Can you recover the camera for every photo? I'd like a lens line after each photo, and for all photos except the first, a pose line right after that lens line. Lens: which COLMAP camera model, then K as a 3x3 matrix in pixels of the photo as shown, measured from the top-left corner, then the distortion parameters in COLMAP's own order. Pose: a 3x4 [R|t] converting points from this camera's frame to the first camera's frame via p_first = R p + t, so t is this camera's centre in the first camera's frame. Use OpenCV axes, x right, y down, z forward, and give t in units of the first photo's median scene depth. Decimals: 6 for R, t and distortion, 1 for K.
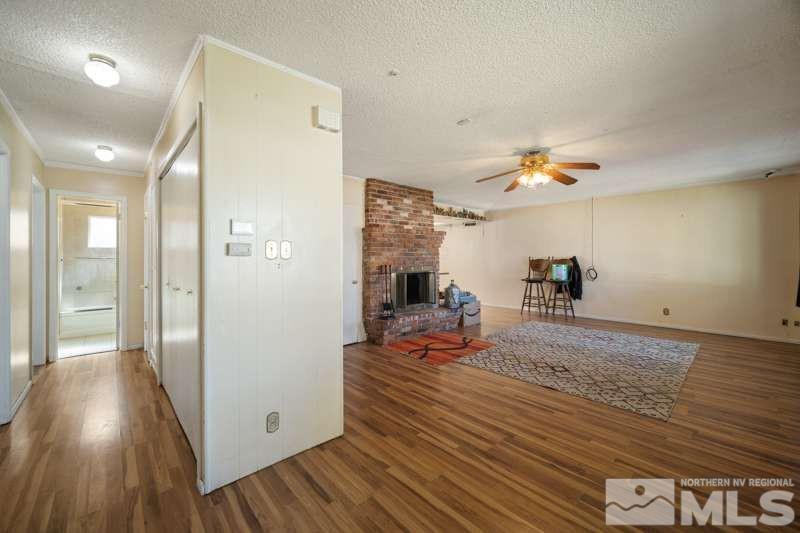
lens RADIAL K [[319.3, 0, 396.2], [0, 319.3, 254.8], [0, 0, 1]] dist [-0.003346, 0.000067]
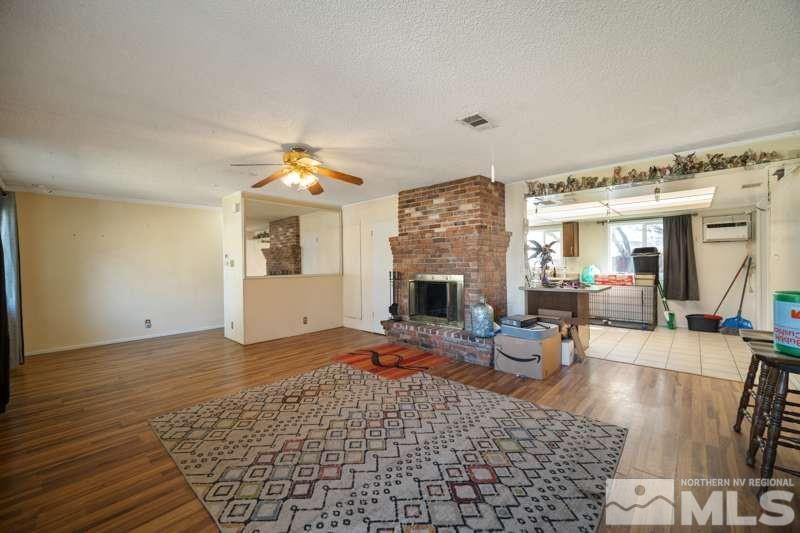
lens RADIAL K [[319.3, 0, 396.9], [0, 319.3, 264.1], [0, 0, 1]] dist [-0.003346, 0.000067]
pose [[0.081309, 0.005532, -0.996674, 0.990055], [0.019221, 0.999790, 0.007117, -0.000205], [0.996504, -0.019736, 0.081186, 0.876885]]
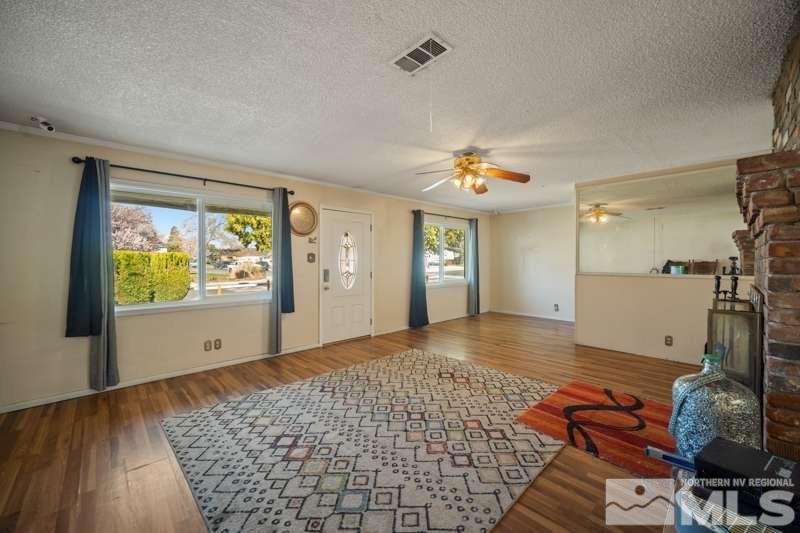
lens RADIAL K [[319.3, 0, 397.9], [0, 319.3, 261.6], [0, 0, 1]] dist [-0.003346, 0.000067]
pose [[-0.999803, 0.007227, -0.018459, 0.489185], [0.007242, 0.999974, -0.000738, 0.002939], [0.018454, -0.000872, -0.999829, 1.436197]]
